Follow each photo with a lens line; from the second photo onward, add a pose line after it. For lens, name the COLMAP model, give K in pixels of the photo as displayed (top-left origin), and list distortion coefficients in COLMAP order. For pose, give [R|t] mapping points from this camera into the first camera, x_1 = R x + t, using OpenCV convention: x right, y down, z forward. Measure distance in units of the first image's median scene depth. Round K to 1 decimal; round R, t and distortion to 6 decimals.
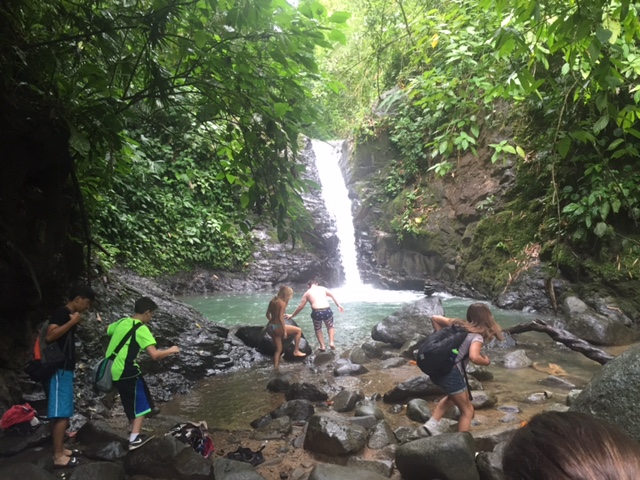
lens RADIAL K [[545.2, 0, 322.4], [0, 545.2, 243.1], [0, 0, 1]] dist [0.080524, -0.106924]
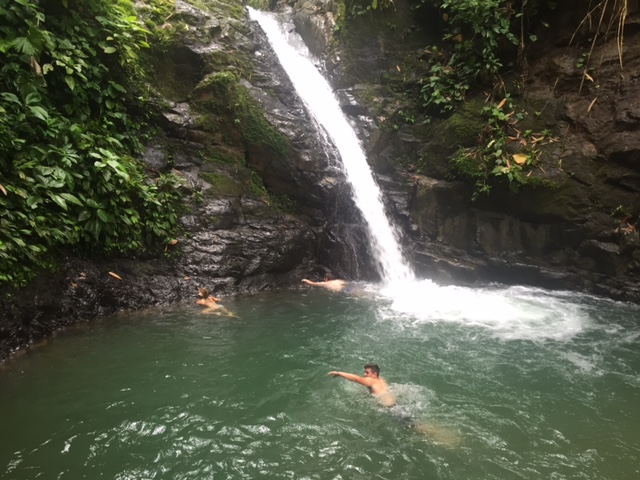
lens RADIAL K [[545.2, 0, 322.6], [0, 545.2, 240.5], [0, 0, 1]] dist [0.080524, -0.106924]
pose [[0.925651, -0.046771, 0.375476, -0.255735], [-0.005936, 0.990414, 0.138006, -0.041161], [-0.378331, -0.129974, 0.916500, 0.634378]]
